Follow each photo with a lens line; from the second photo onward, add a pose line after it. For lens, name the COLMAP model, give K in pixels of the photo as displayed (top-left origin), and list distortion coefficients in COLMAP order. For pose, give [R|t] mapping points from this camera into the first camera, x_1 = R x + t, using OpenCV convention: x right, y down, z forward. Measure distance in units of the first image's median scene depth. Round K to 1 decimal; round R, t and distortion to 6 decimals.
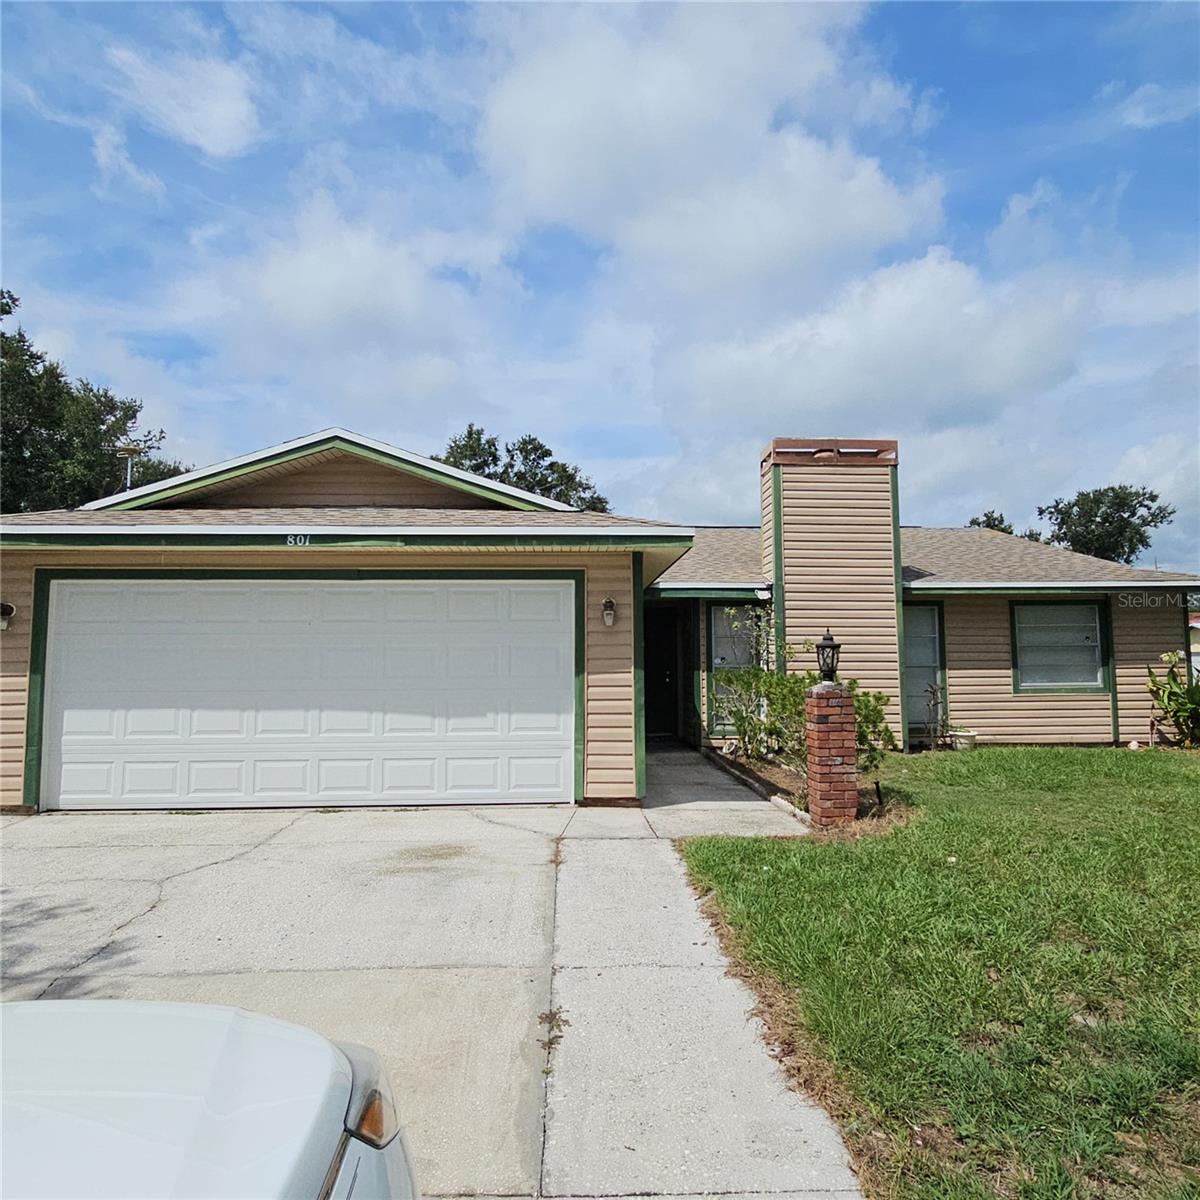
lens RADIAL K [[822.2, 0, 599.8], [0, 822.2, 587.1], [0, 0, 1]] dist [0.011407, 0.002153]
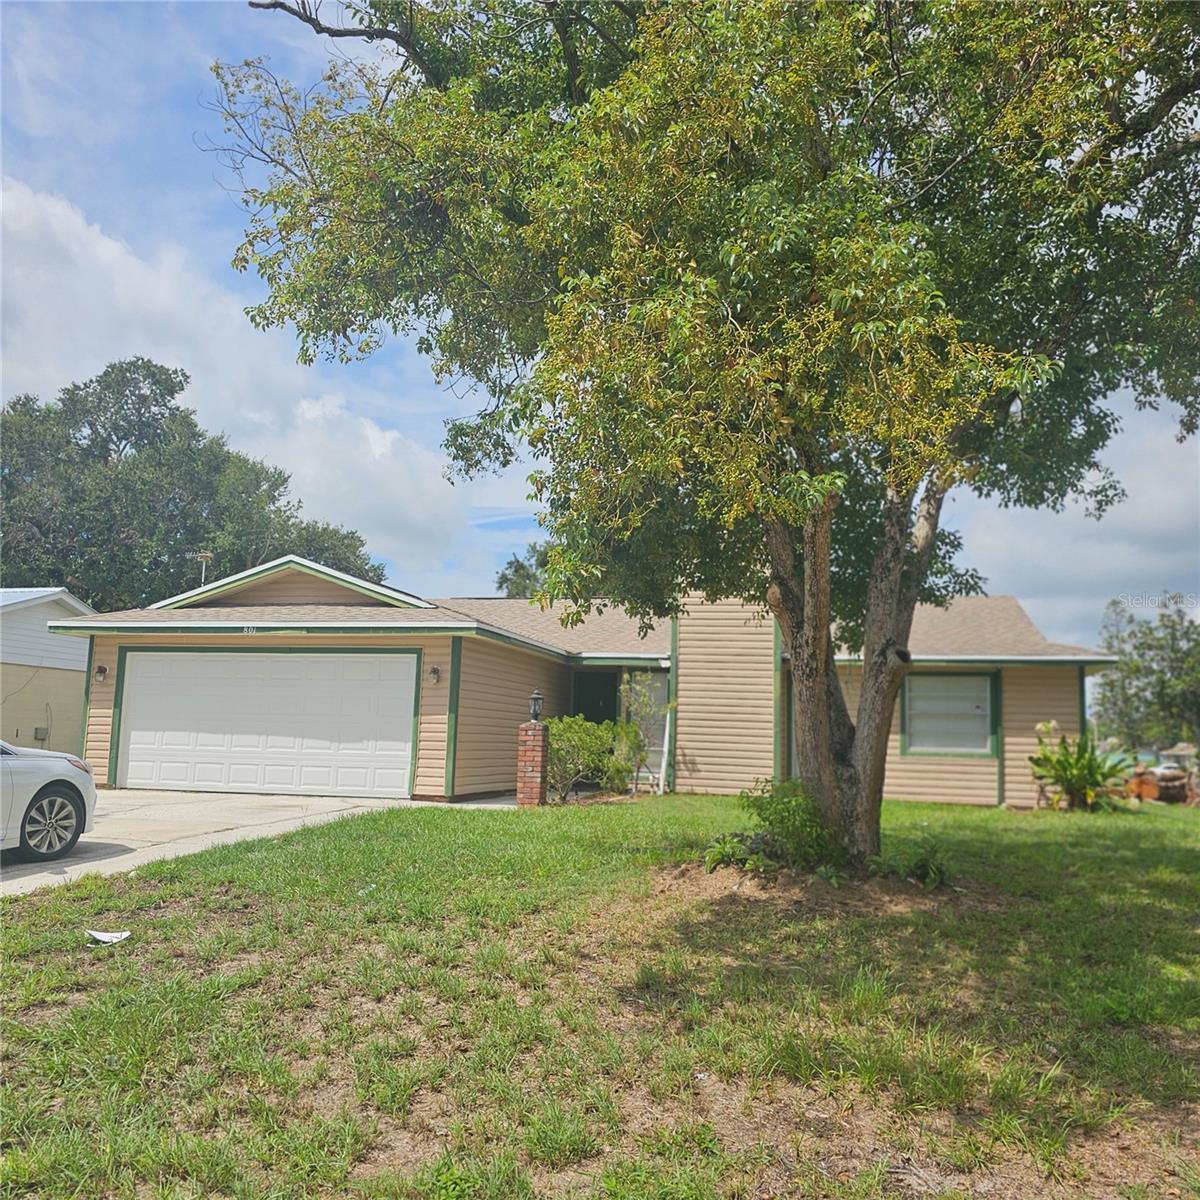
lens RADIAL K [[1100.9, 0, 599.4], [0, 1100.9, 608.2], [0, 0, 1]] dist [0.078517, 0.000000]
pose [[0.957985, -0.003954, -0.286792, 0.883098], [-0.005629, 0.999453, -0.032582, -0.028998], [0.286764, 0.032828, 0.957439, -0.877979]]
